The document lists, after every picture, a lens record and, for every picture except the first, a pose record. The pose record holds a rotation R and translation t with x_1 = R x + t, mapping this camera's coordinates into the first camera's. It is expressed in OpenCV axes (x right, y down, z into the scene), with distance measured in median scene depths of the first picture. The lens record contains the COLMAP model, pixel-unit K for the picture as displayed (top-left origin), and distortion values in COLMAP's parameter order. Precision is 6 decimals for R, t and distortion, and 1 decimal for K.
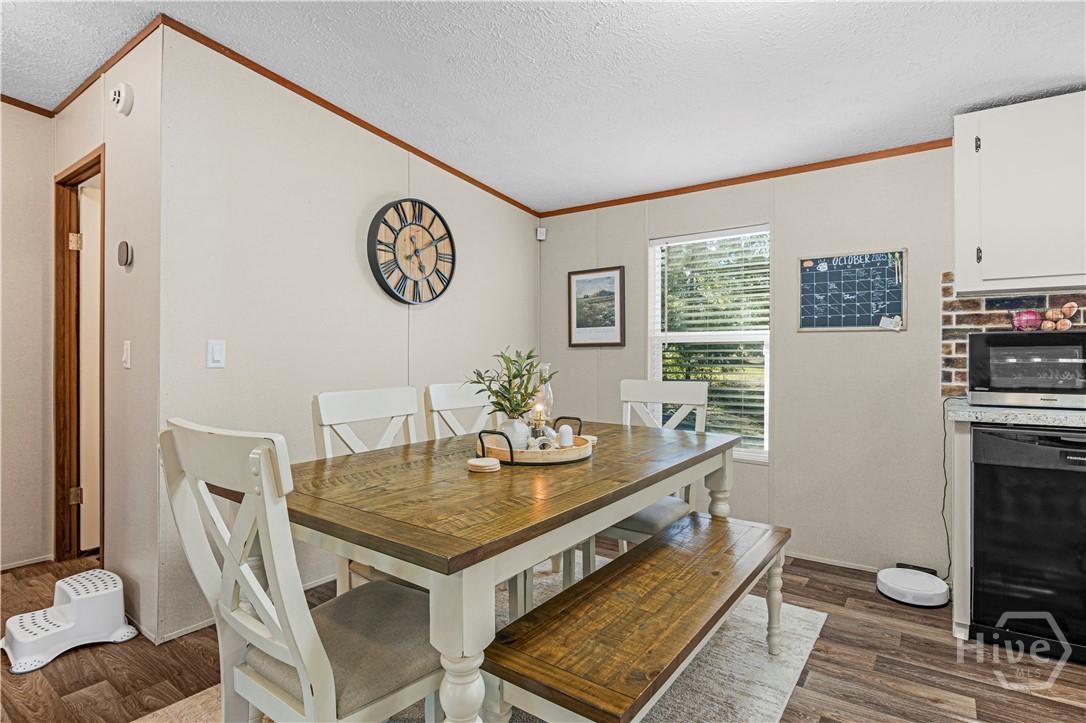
lens RADIAL K [[552.7, 0, 543.9], [0, 552.7, 354.6], [0, 0, 1]] dist [-0.021124, -0.001172]
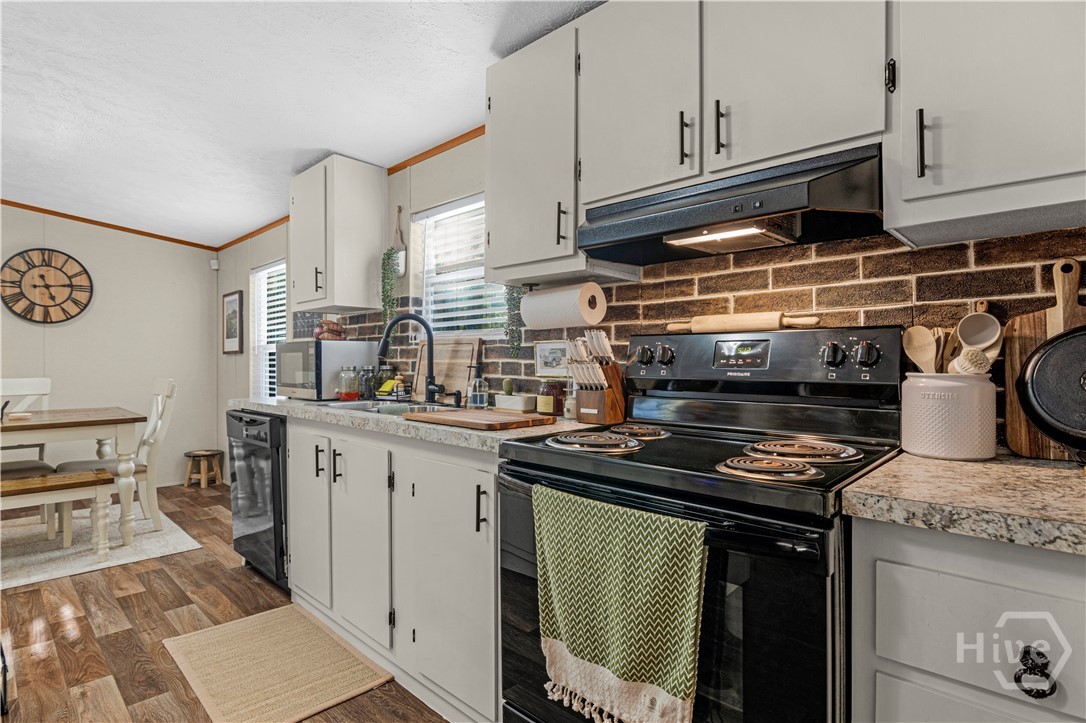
lens RADIAL K [[552.7, 0, 542.8], [0, 552.7, 363.3], [0, 0, 1]] dist [-0.021124, -0.001172]
pose [[0.991886, 0.000807, -0.127131, 1.181325], [-0.000662, 0.999999, 0.001184, 0.006696], [0.127131, -0.001090, 0.991885, -0.196359]]
